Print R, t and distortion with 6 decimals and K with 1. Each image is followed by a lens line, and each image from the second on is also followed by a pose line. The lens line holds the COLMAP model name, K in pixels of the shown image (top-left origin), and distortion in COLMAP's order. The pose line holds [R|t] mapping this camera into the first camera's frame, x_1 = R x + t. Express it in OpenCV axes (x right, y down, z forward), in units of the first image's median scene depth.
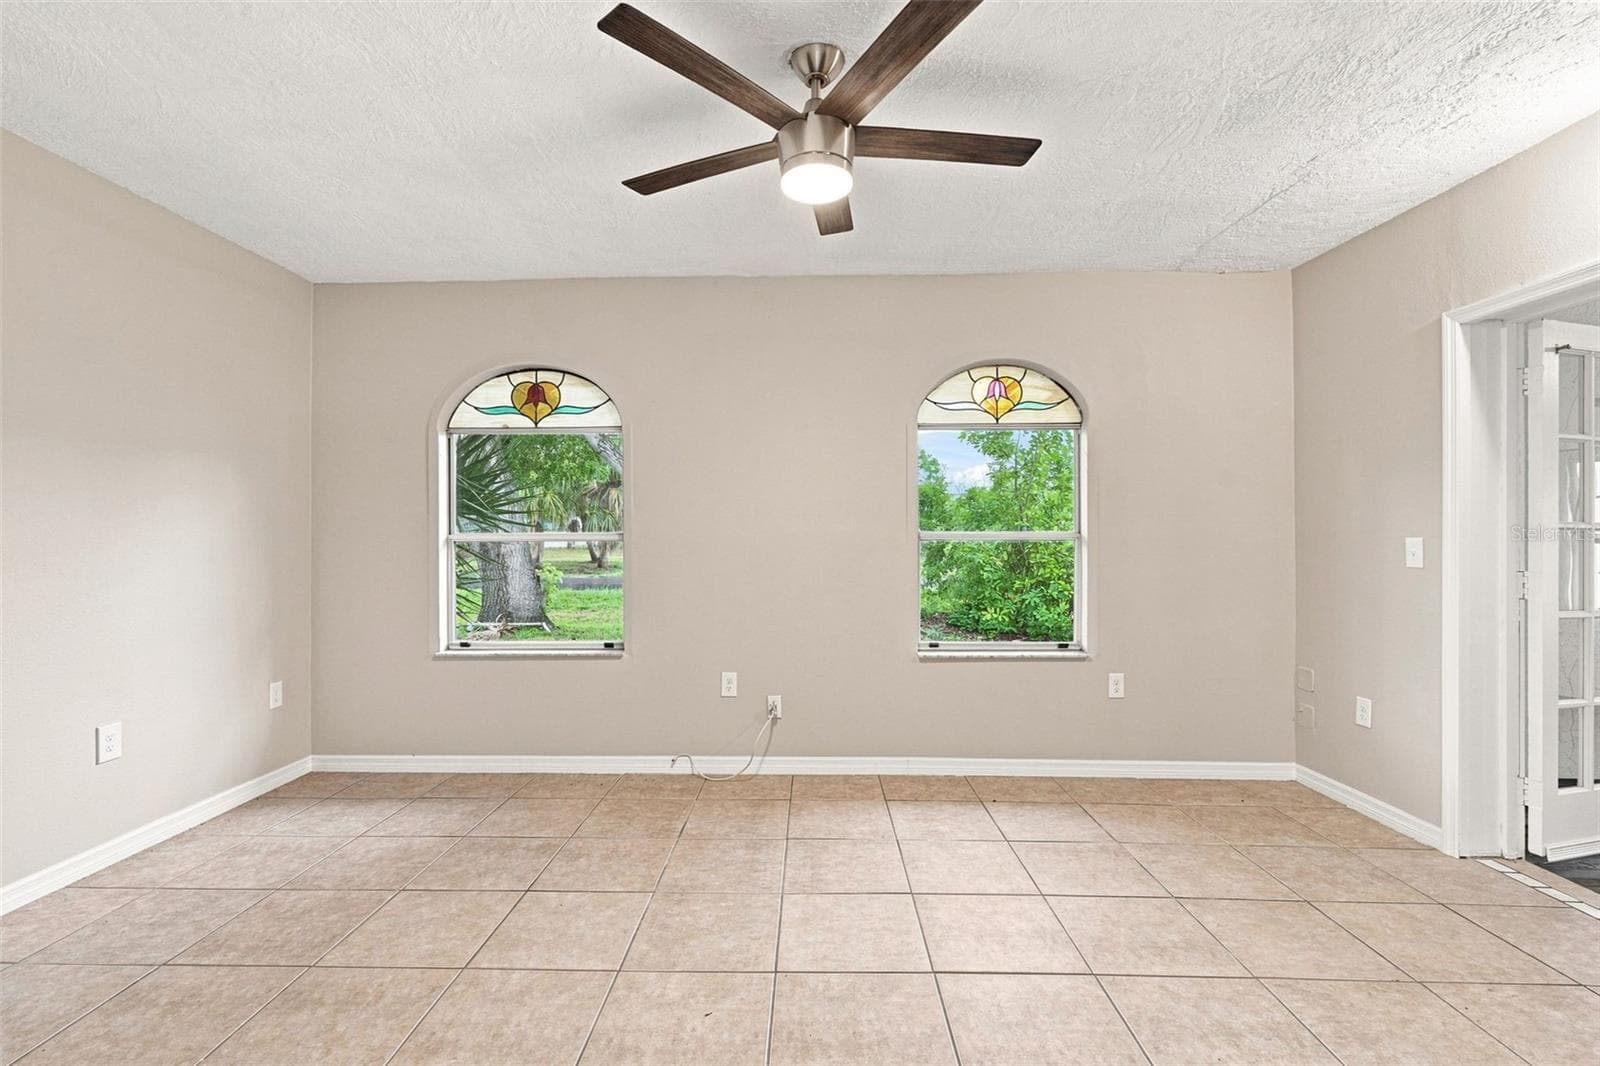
lens RADIAL K [[707.7, 0, 795.5], [0, 707.7, 534.6], [0, 0, 1]] dist [-0.003332, -0.000290]
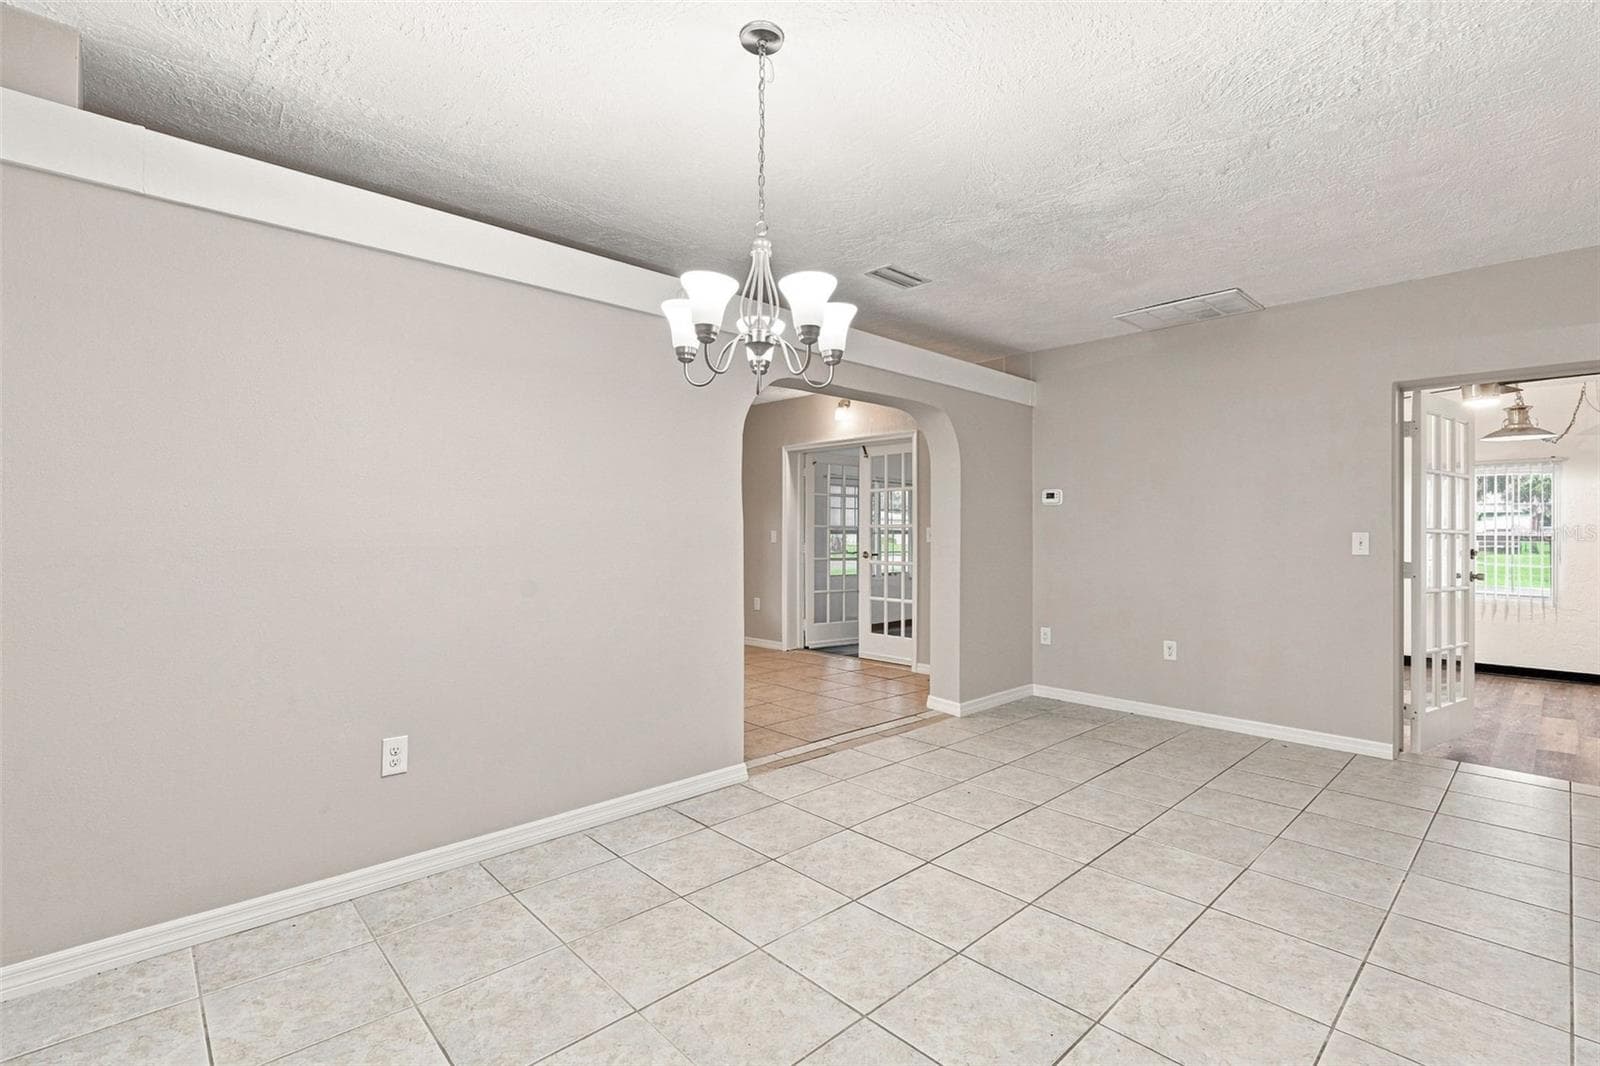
lens RADIAL K [[724.3, 0, 799.1], [0, 724.3, 536.6], [0, 0, 1]] dist [-0.000890, 0.000170]
pose [[0.723116, -0.002201, 0.690723, -0.684958], [-0.000379, 0.999994, 0.003583, 0.011485], [-0.690727, -0.002852, 0.723110, -0.757516]]
